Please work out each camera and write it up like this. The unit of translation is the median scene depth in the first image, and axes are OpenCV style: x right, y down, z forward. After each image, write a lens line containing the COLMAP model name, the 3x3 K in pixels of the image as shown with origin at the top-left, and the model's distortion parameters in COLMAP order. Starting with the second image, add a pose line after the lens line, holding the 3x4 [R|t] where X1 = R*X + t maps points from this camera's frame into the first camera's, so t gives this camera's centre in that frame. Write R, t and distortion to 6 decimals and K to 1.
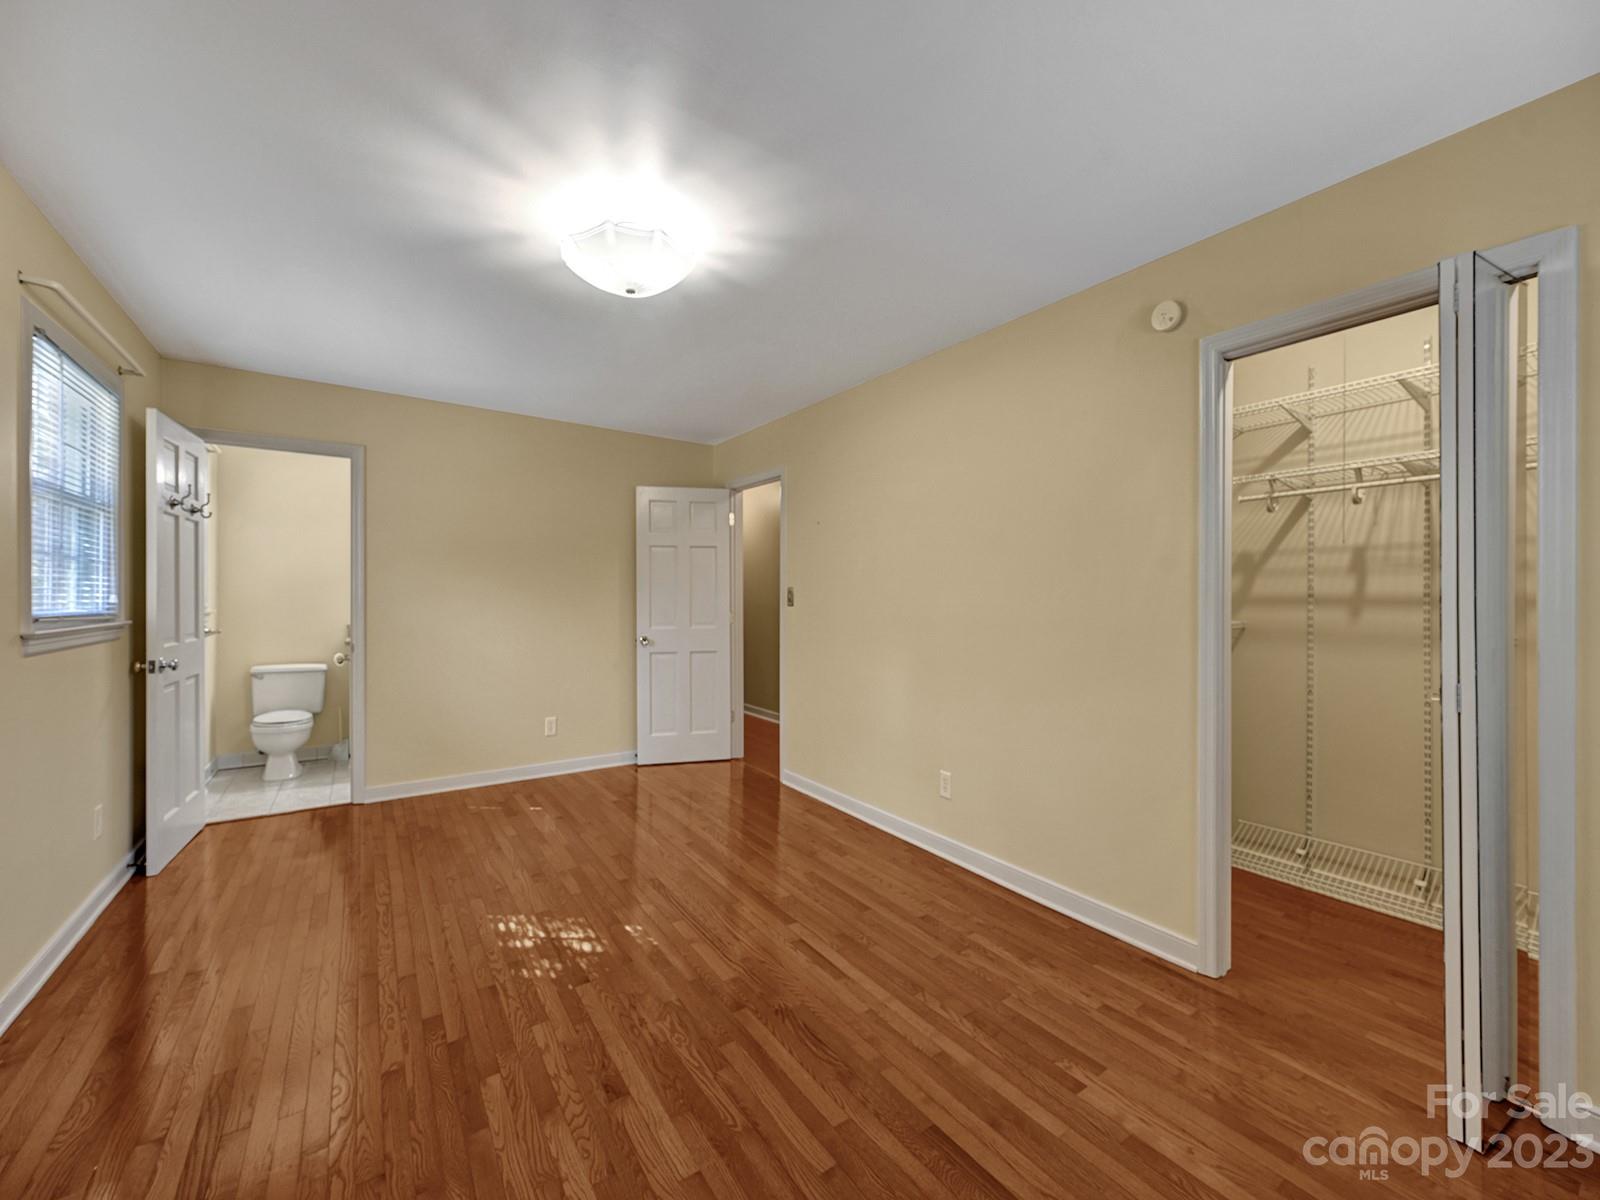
lens RADIAL K [[639.7, 0, 802.8], [0, 639.7, 605.4], [0, 0, 1]] dist [0.002251, -0.000035]
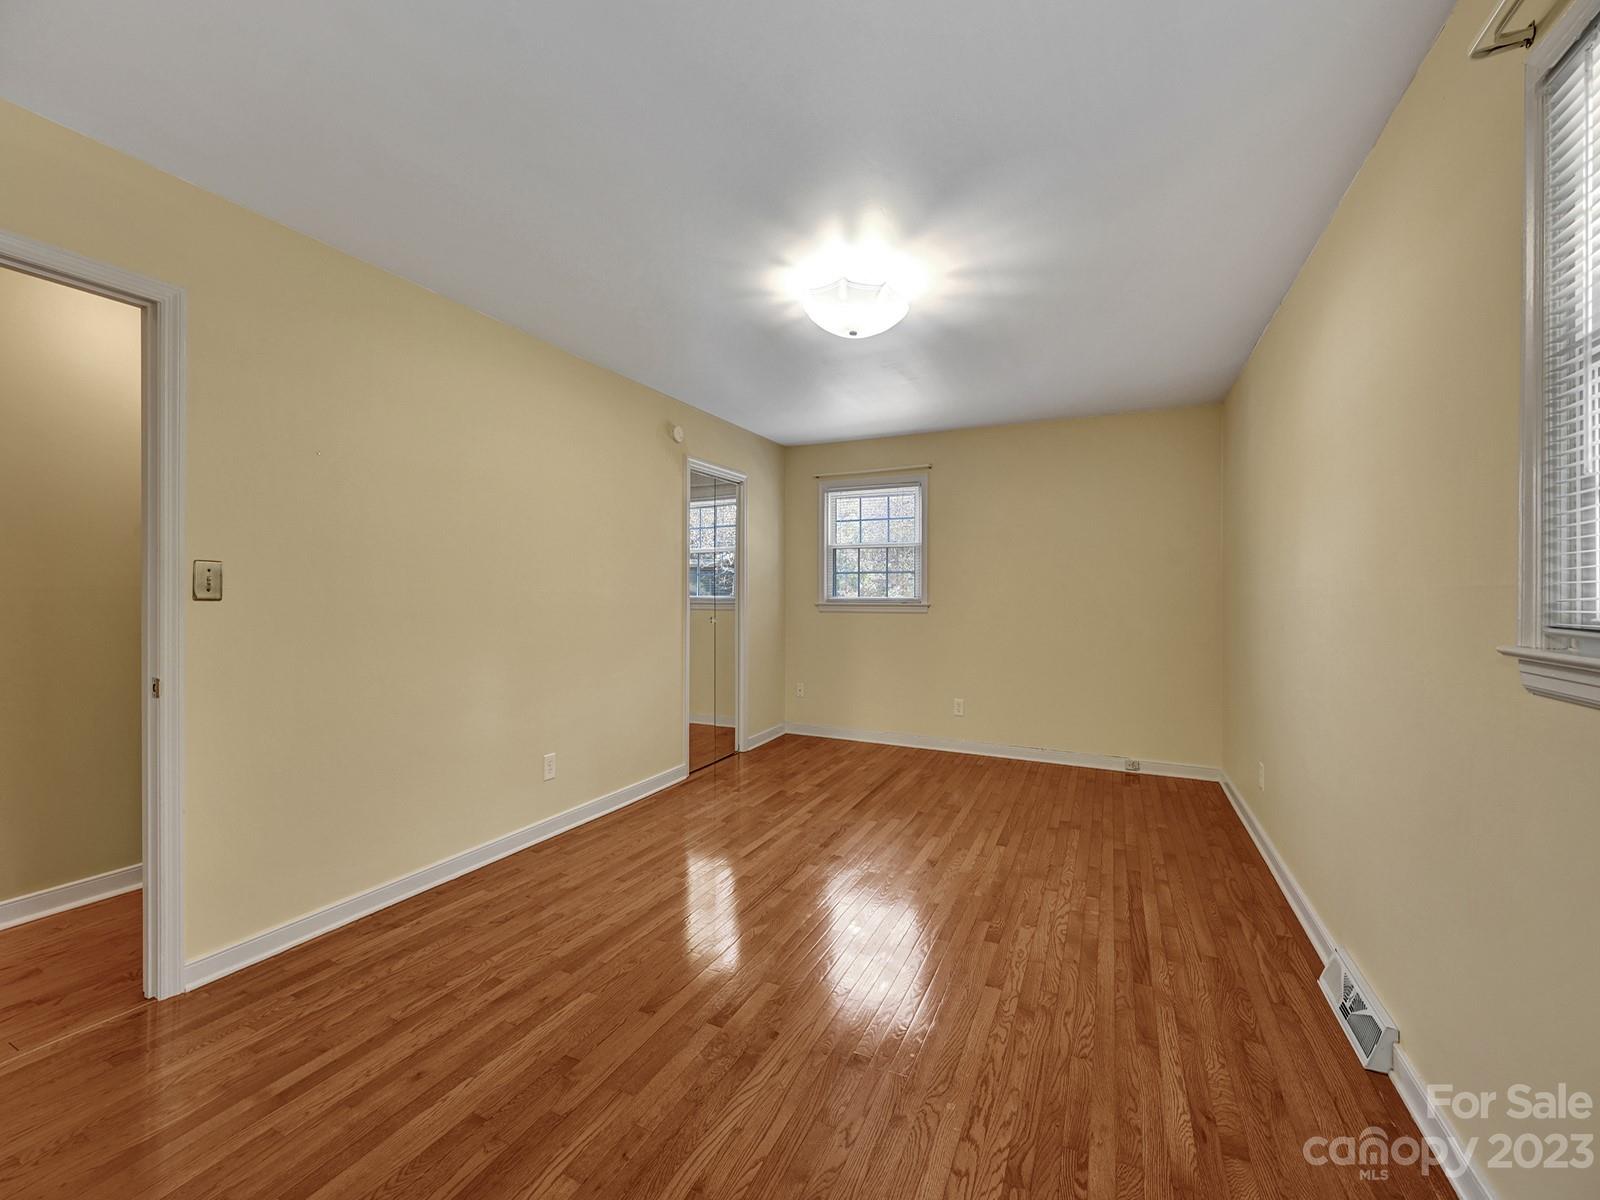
lens RADIAL K [[638.1, 0, 804.6], [0, 638.1, 595.0], [0, 0, 1]] dist [-0.003117, -0.000418]
pose [[-0.500679, -0.010417, 0.865570, -1.222553], [0.002274, 0.999908, 0.013349, -0.013624], [-0.865630, 0.008652, -0.500609, 1.622891]]
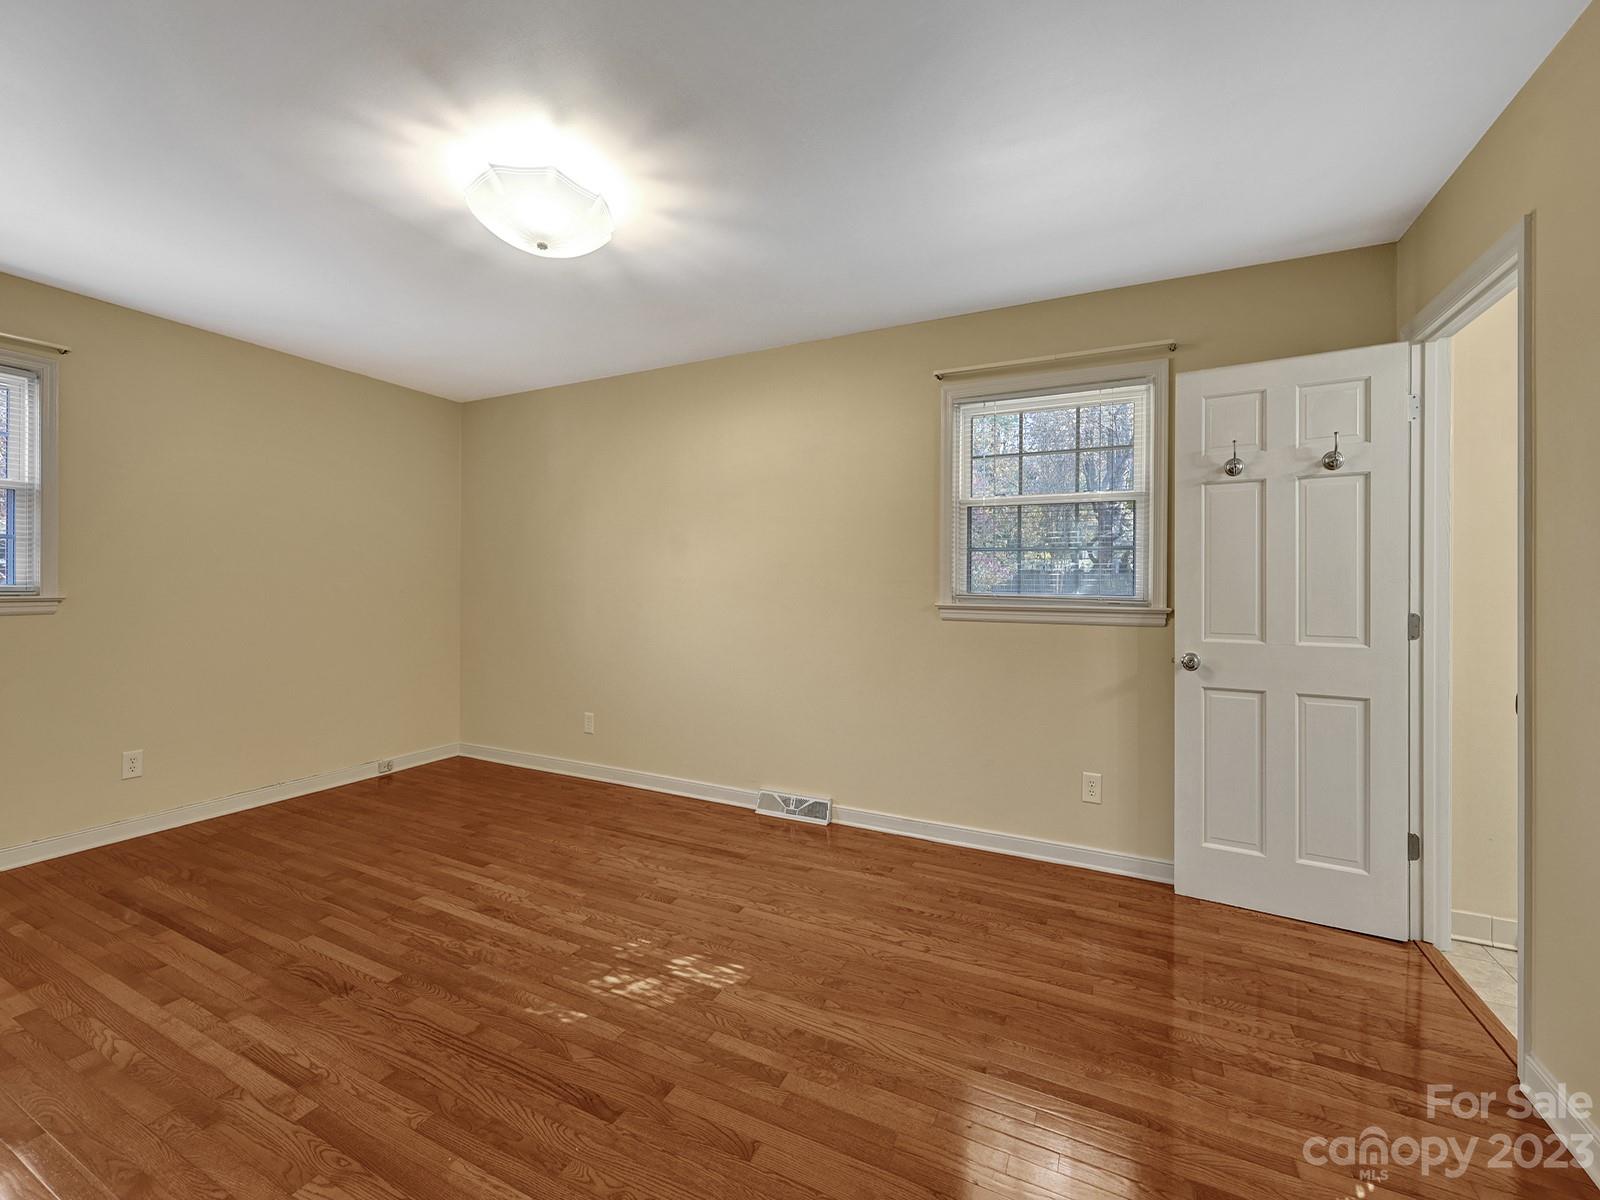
lens RADIAL K [[654.1, 0, 796.9], [0, 654.1, 609.7], [0, 0, 1]] dist [0.001262, -0.000219]
pose [[-0.874784, 0.008478, -0.484440, -0.138733], [-0.016491, 0.998747, 0.047257, -0.010657], [0.484233, 0.049329, -0.873547, 1.936249]]
